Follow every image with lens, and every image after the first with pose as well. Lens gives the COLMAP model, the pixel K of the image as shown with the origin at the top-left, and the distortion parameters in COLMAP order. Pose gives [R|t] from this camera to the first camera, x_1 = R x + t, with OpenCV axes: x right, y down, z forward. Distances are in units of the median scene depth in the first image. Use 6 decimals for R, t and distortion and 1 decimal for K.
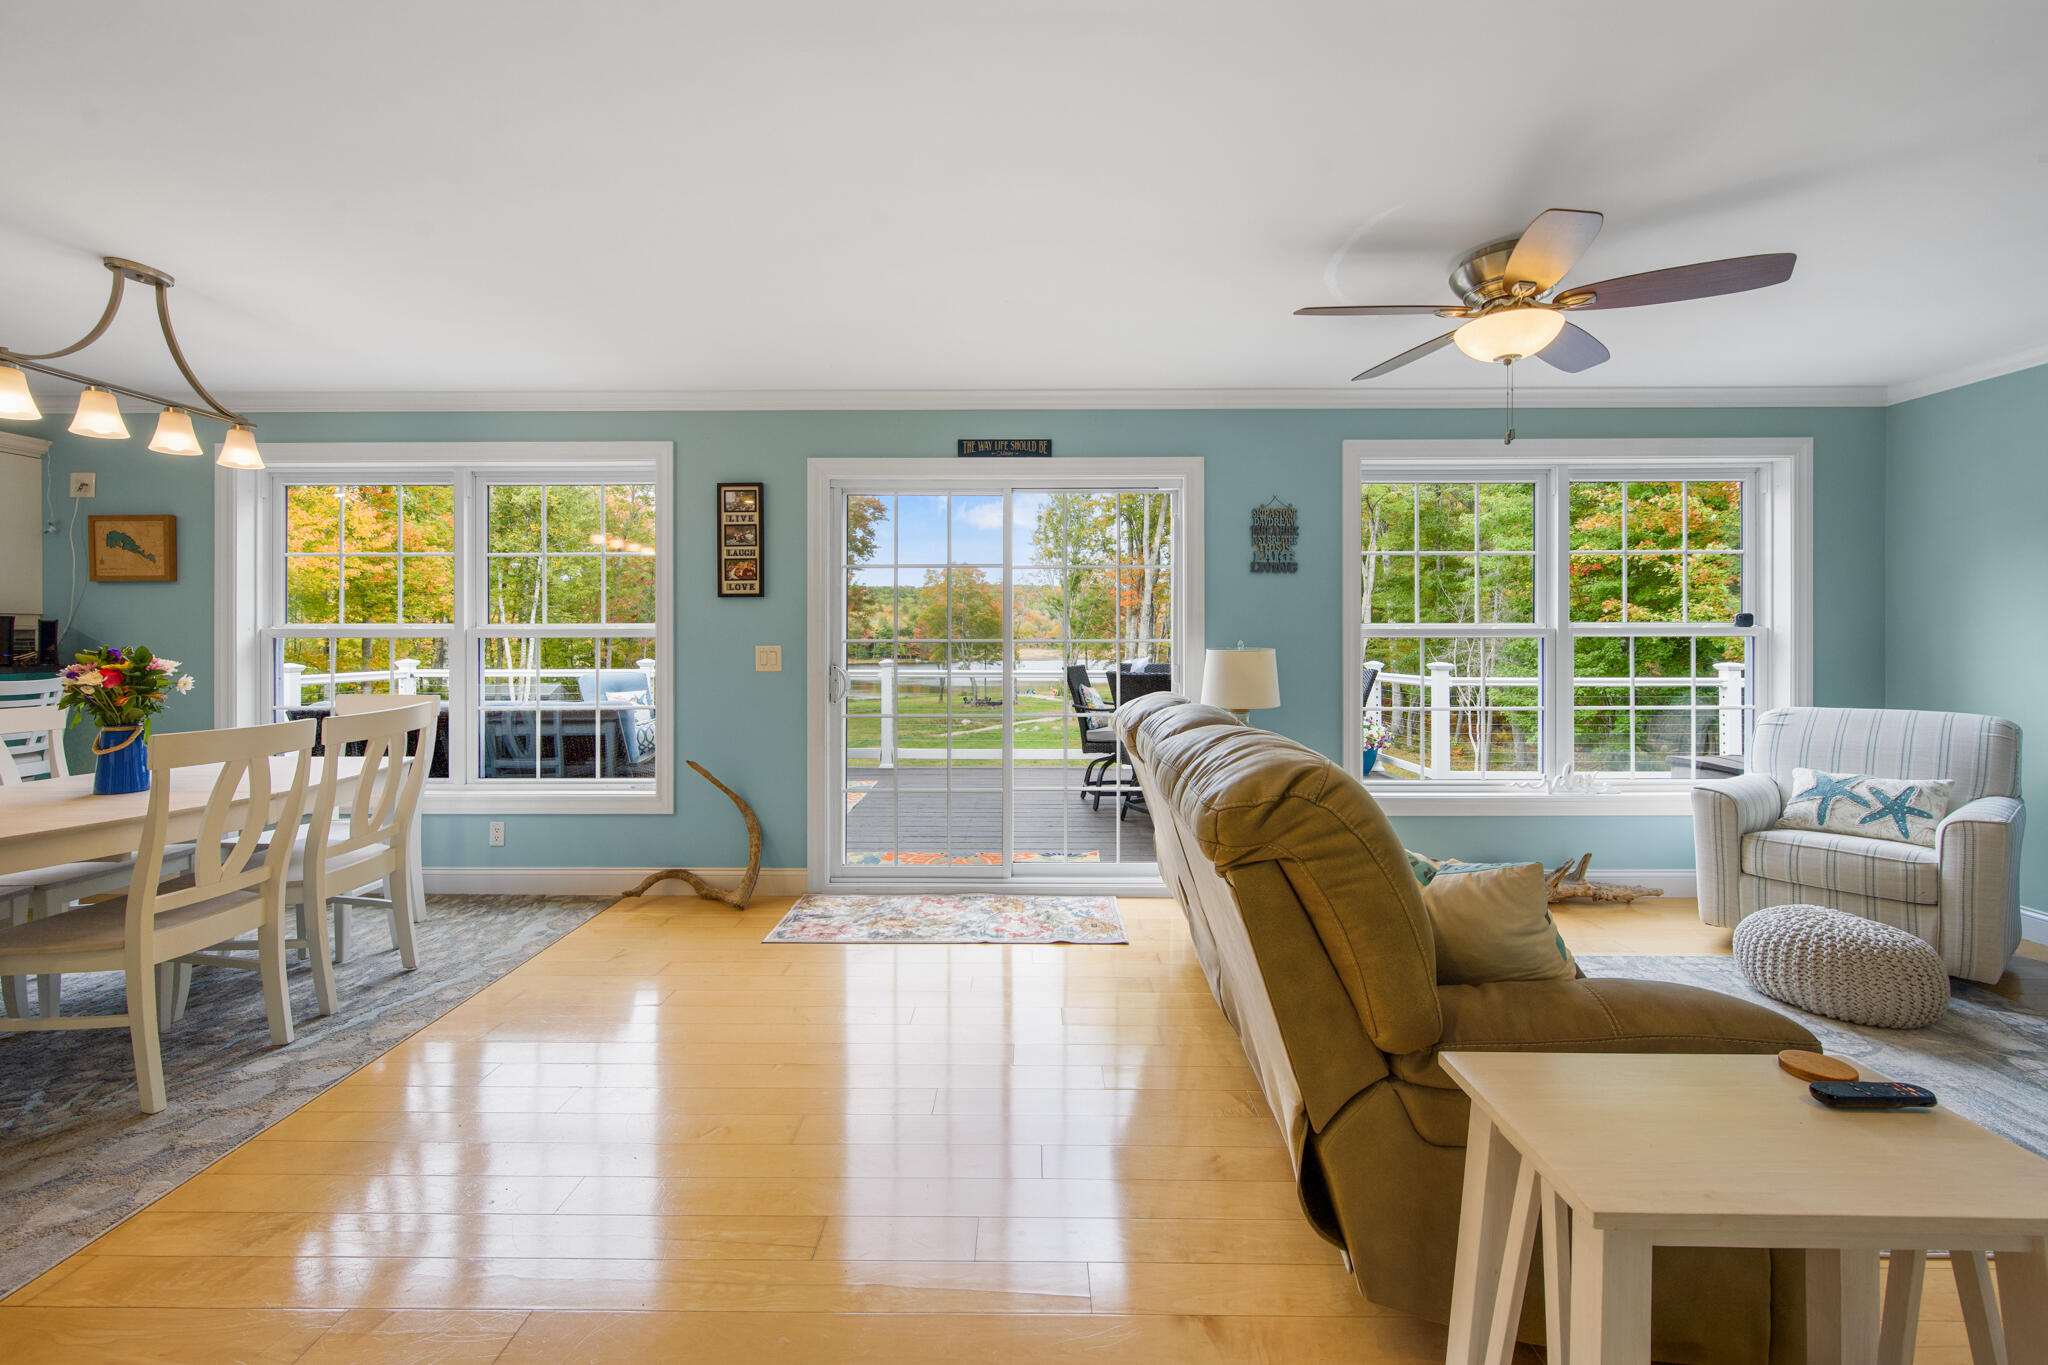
lens RADIAL K [[825.1, 0, 1016.4], [0, 825.1, 639.8], [0, 0, 1]] dist [0.000124, -0.000284]
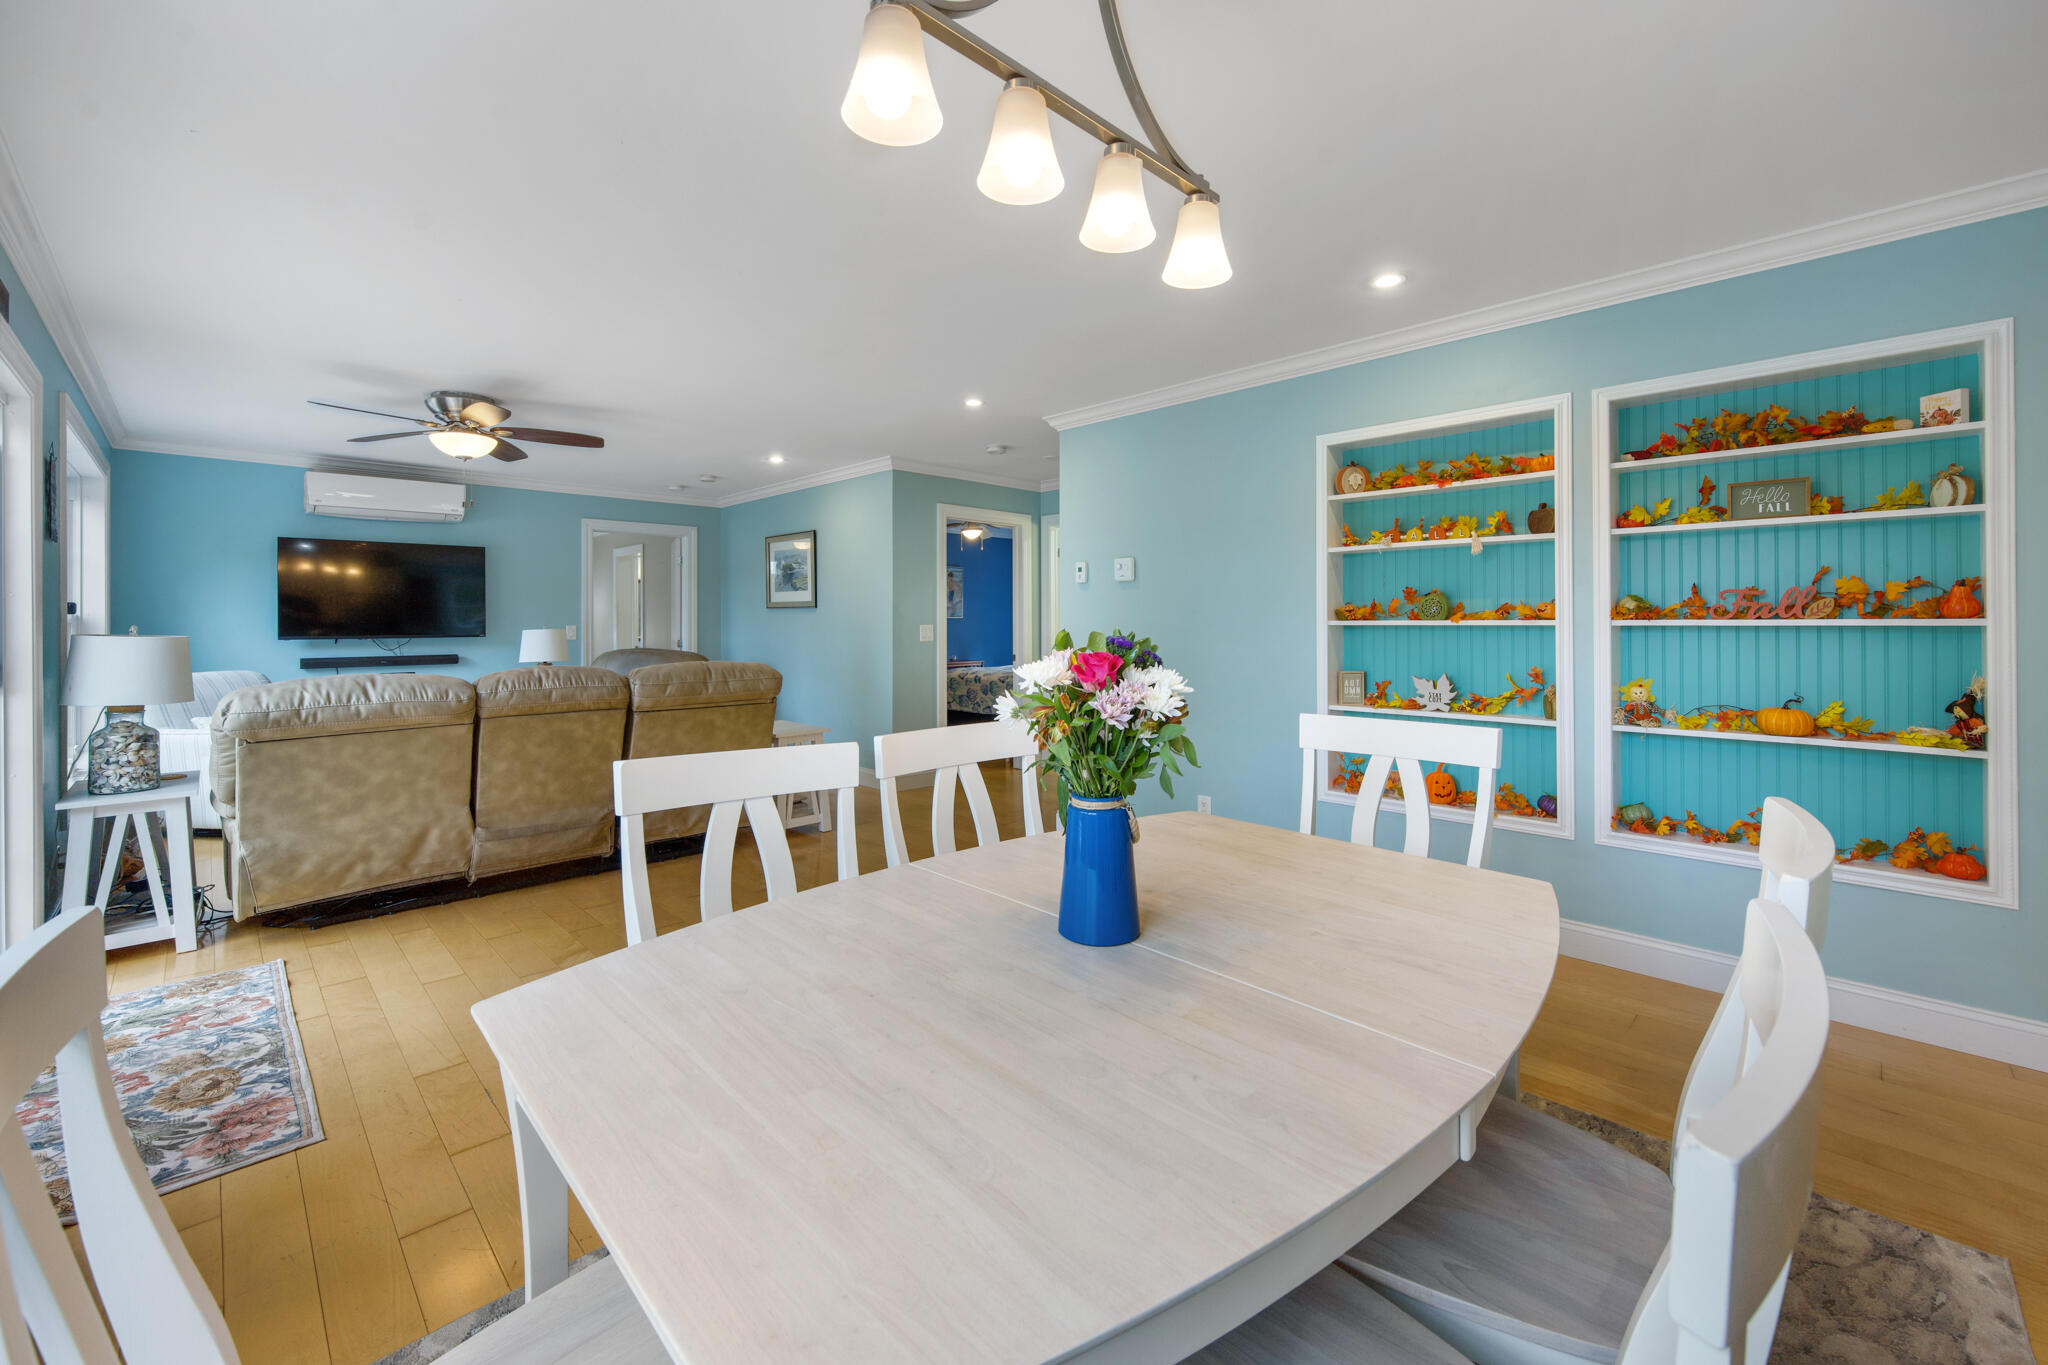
lens RADIAL K [[825.1, 0, 1033.7], [0, 825.1, 635.2], [0, 0, 1]] dist [0.000124, -0.000284]
pose [[-0.721814, -0.008843, 0.692030, -0.911814], [0.002796, 0.999873, 0.015693, 0.001207], [-0.692081, 0.013263, -0.721698, 0.901837]]
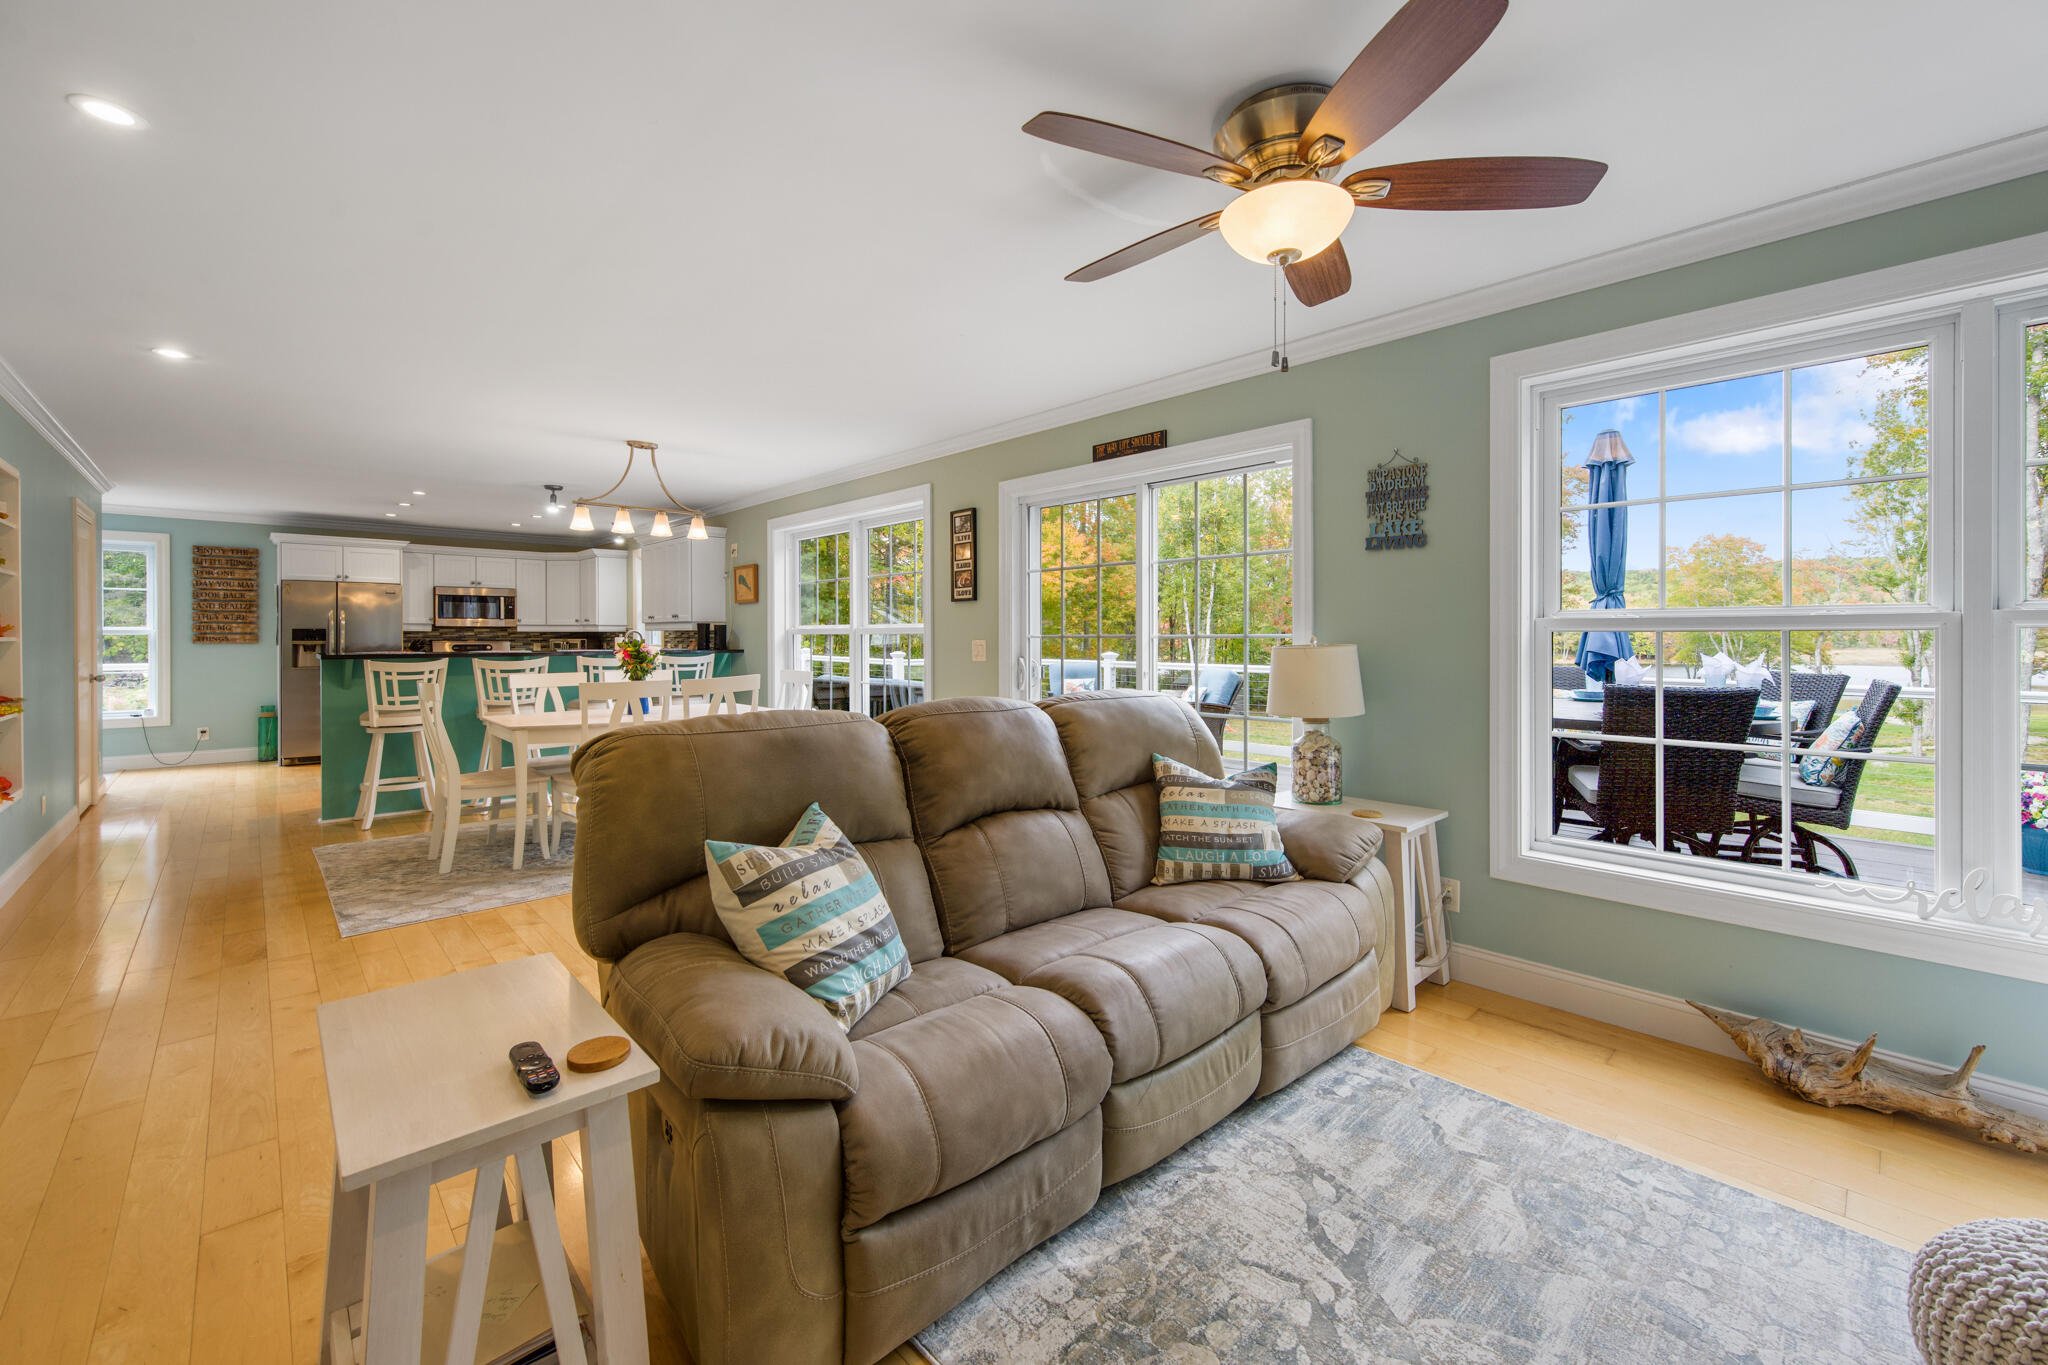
lens RADIAL K [[825.1, 0, 1021.6], [0, 825.1, 634.7], [0, 0, 1]] dist [0.000124, -0.000284]
pose [[0.698304, -0.002586, -0.715797, 0.619299], [0.001463, 0.999997, -0.002186, 0.001998], [0.715800, 0.000479, 0.698305, 0.193571]]
